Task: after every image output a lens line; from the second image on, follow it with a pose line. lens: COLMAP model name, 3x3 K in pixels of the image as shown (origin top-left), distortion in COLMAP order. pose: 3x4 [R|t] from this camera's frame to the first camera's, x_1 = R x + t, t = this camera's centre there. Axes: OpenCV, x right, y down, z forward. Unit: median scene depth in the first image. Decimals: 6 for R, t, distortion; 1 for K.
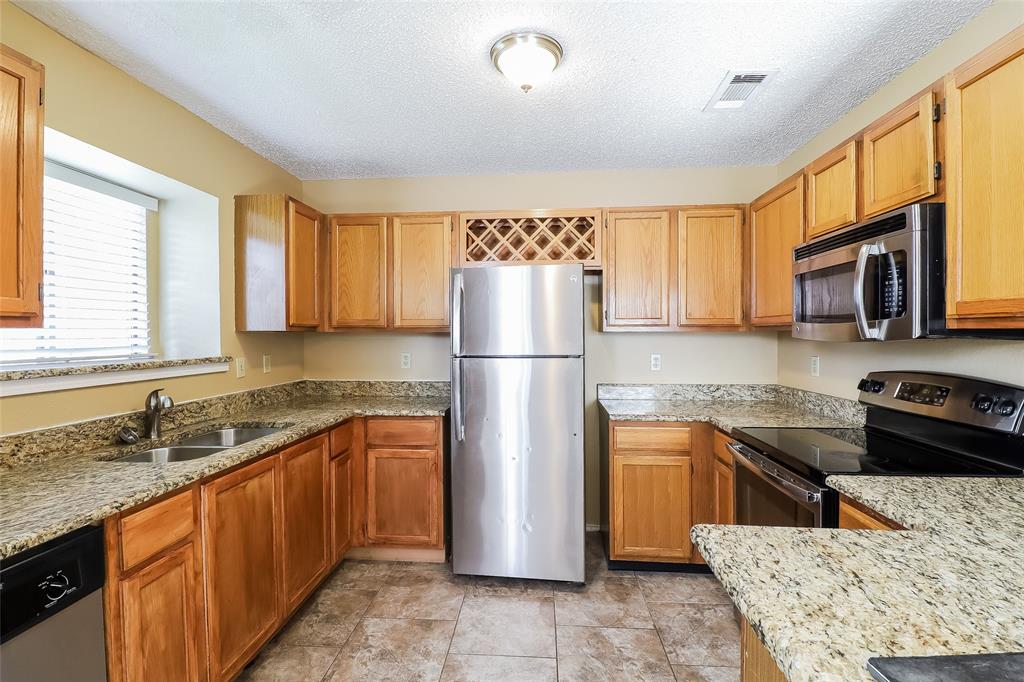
lens RADIAL K [[470.1, 0, 503.7], [0, 470.1, 335.0], [0, 0, 1]] dist [0.020103, -0.019963]
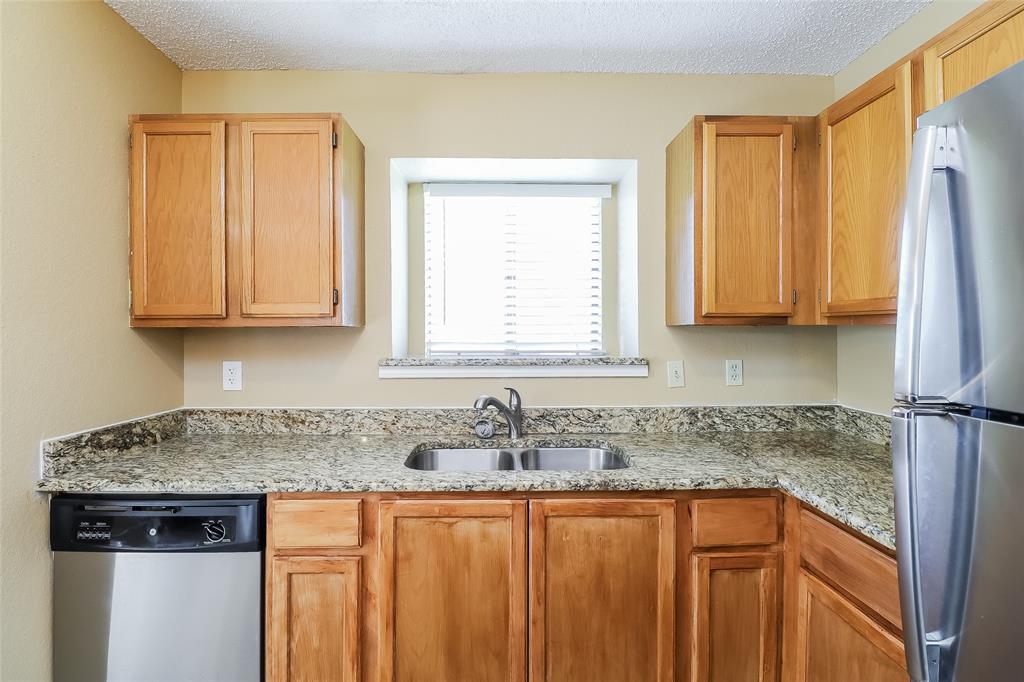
lens RADIAL K [[470.1, 0, 503.7], [0, 470.1, 335.0], [0, 0, 1]] dist [0.020103, -0.019963]
pose [[0.119637, 0.011807, -0.992747, 0.167243], [0.002080, 0.999924, 0.012143, -0.003127], [0.992815, -0.003518, 0.119604, 0.686188]]
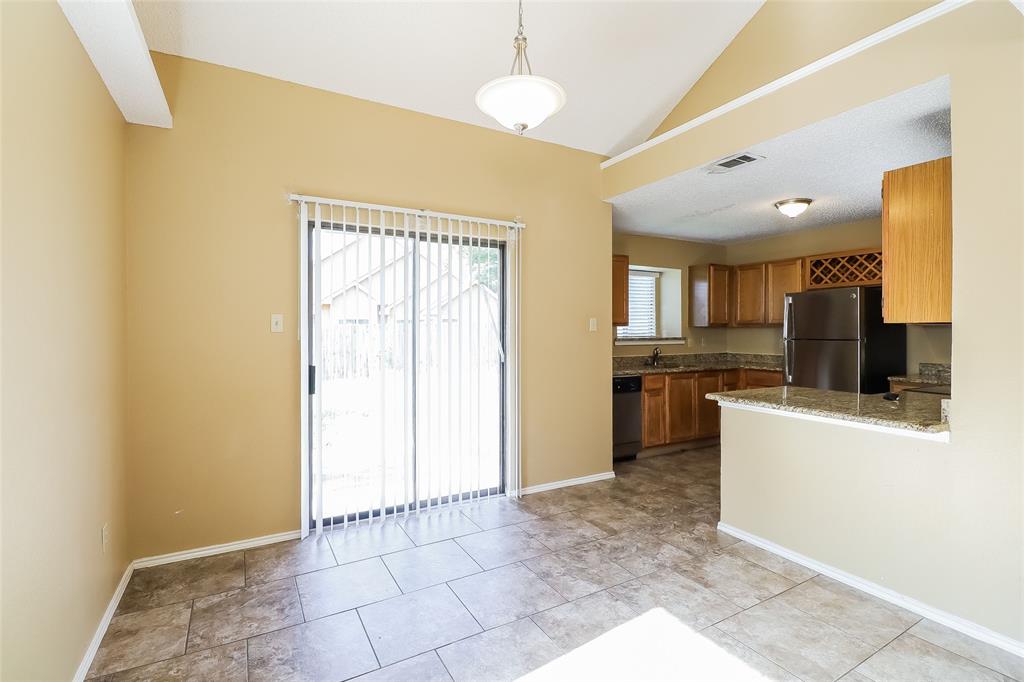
lens RADIAL K [[470.1, 0, 503.7], [0, 470.1, 335.0], [0, 0, 1]] dist [0.020103, -0.019963]
pose [[0.553035, 0.010711, -0.833089, 0.860370], [-0.000219, 0.999919, 0.012710, 0.003895], [0.833158, -0.006846, 0.552993, -1.025132]]
